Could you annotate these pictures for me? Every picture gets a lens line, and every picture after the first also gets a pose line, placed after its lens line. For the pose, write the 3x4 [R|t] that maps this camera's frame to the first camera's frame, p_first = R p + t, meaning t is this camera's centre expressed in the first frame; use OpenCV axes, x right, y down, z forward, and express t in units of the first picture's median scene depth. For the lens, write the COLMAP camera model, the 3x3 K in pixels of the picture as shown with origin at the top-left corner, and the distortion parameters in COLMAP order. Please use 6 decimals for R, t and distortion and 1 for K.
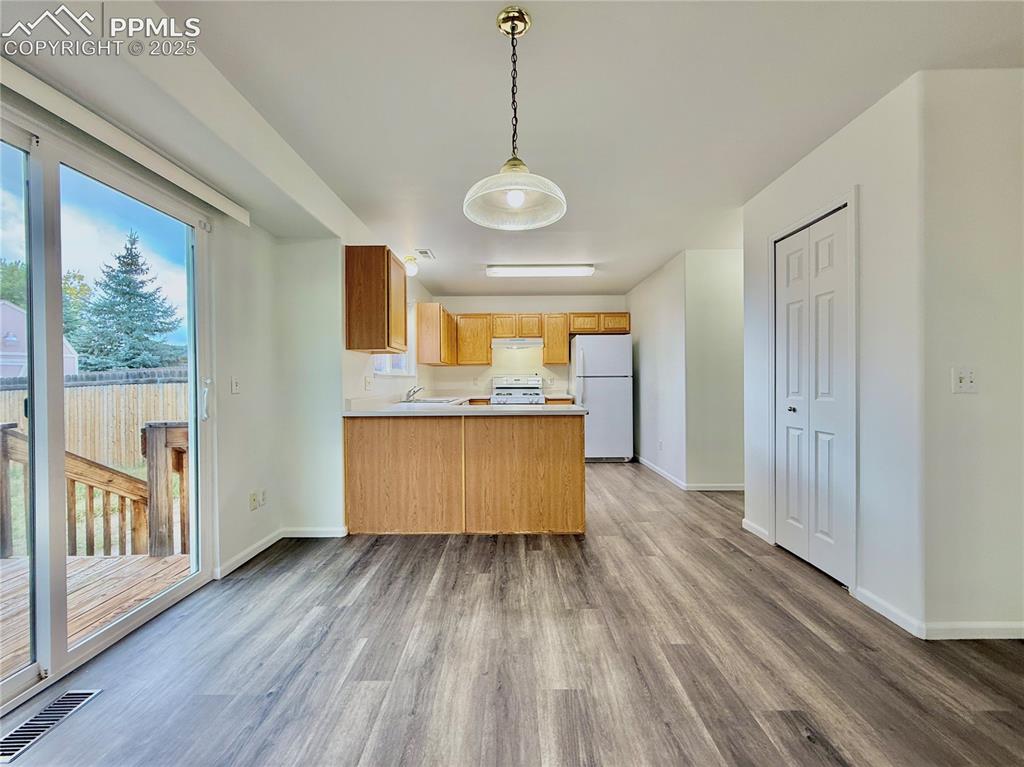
lens RADIAL K [[406.2, 0, 510.2], [0, 406.2, 383.2], [0, 0, 1]] dist [-0.003394, -0.000144]
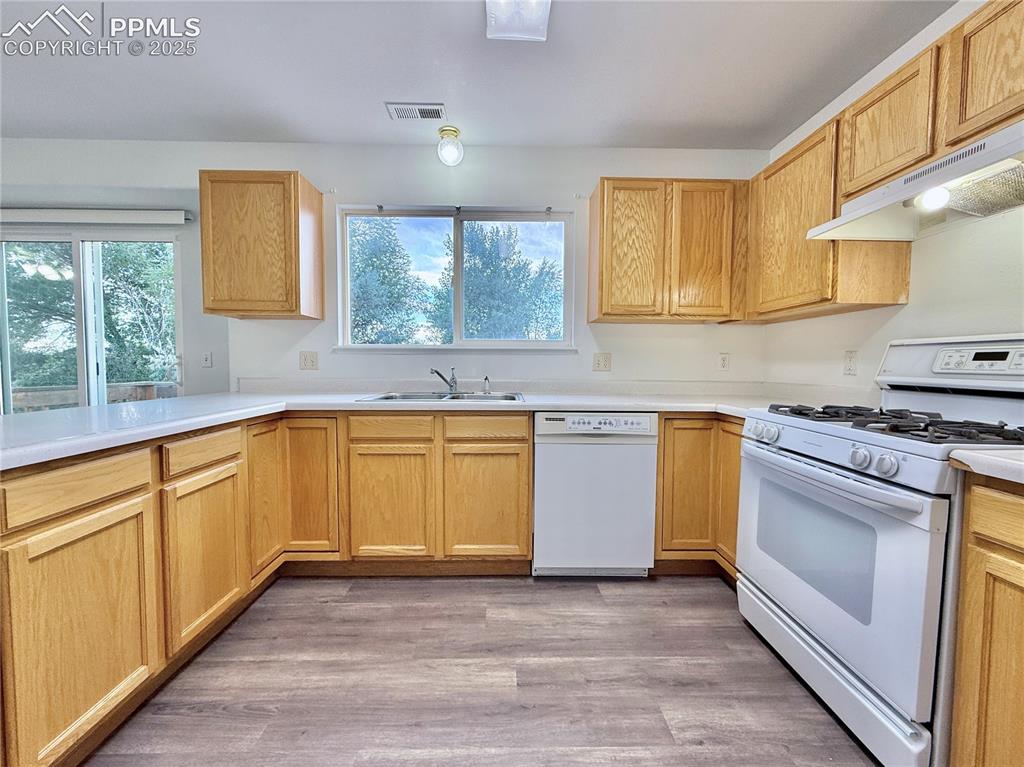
lens RADIAL K [[406.2, 0, 510.2], [0, 406.2, 383.2], [0, 0, 1]] dist [-0.003394, -0.000144]
pose [[0.023263, 0.054100, -0.998264, 0.462374], [-0.012406, 0.998473, 0.053823, -0.003455], [0.999652, 0.011133, 0.023898, 1.556162]]
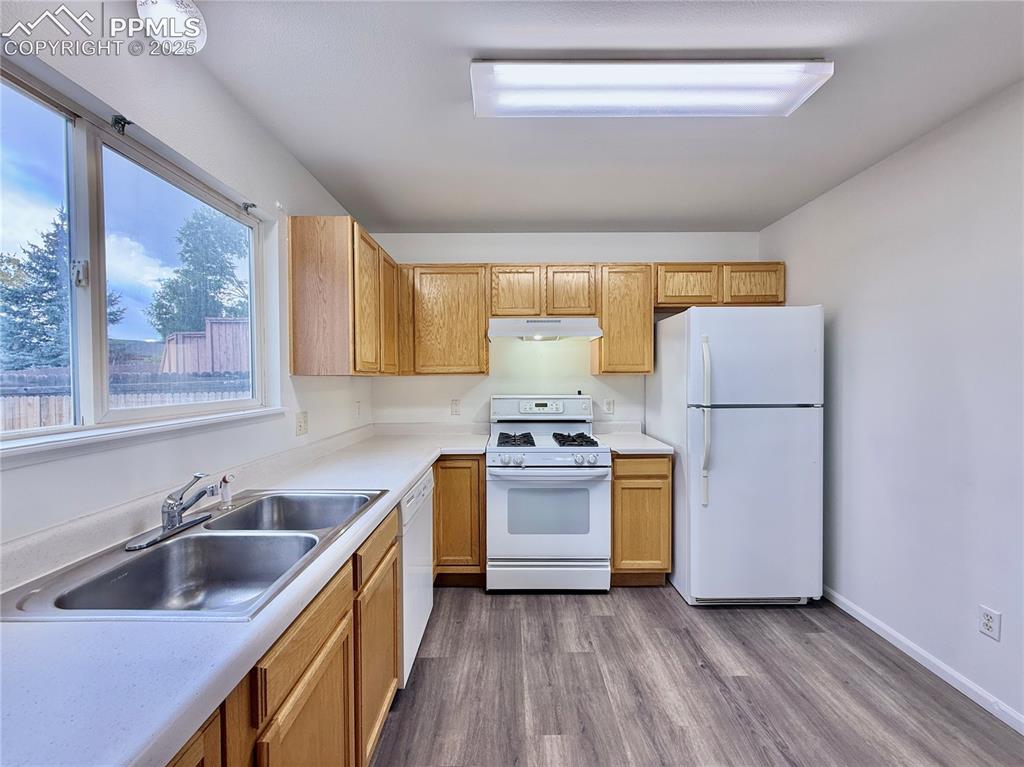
lens RADIAL K [[406.2, 0, 510.2], [0, 406.2, 383.2], [0, 0, 1]] dist [-0.003394, -0.000144]
pose [[0.999936, 0.001208, 0.011207, -0.052590], [-0.001309, 0.999959, 0.009011, -0.079338], [-0.011196, -0.009025, 0.999897, 1.073889]]
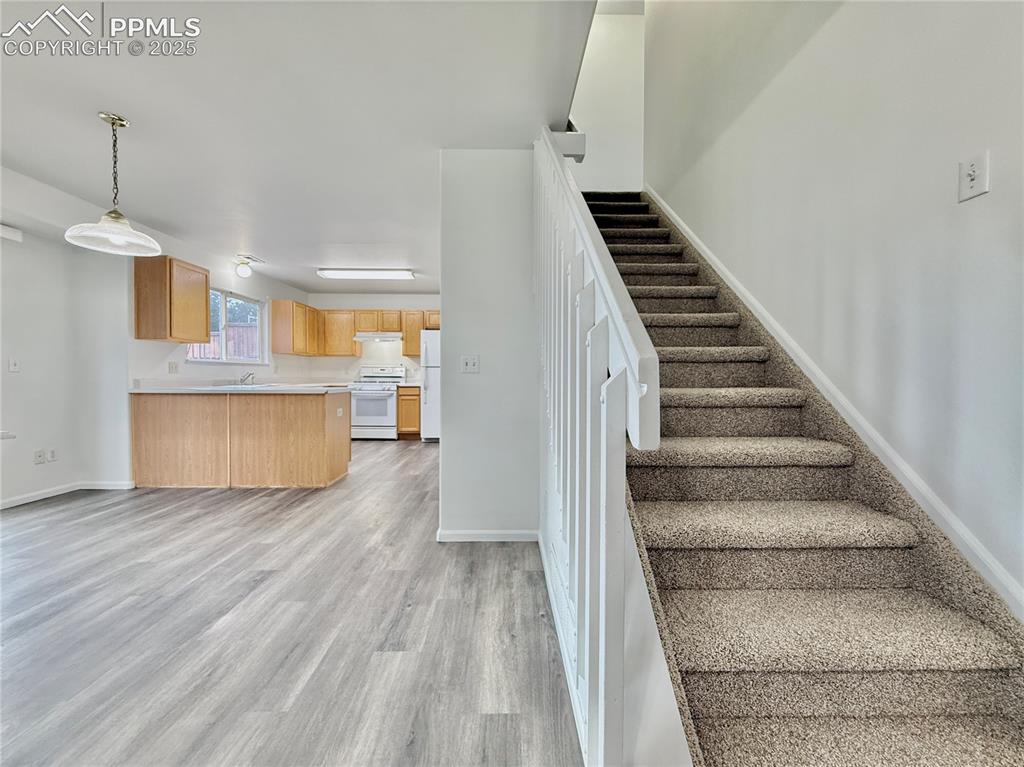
lens RADIAL K [[406.2, 0, 510.2], [0, 406.2, 383.2], [0, 0, 1]] dist [-0.003394, -0.000144]
pose [[0.999619, 0.010908, 0.025343, 0.709818], [-0.011241, 0.999852, 0.013008, 0.022758], [-0.025197, -0.013288, 0.999594, -0.265877]]
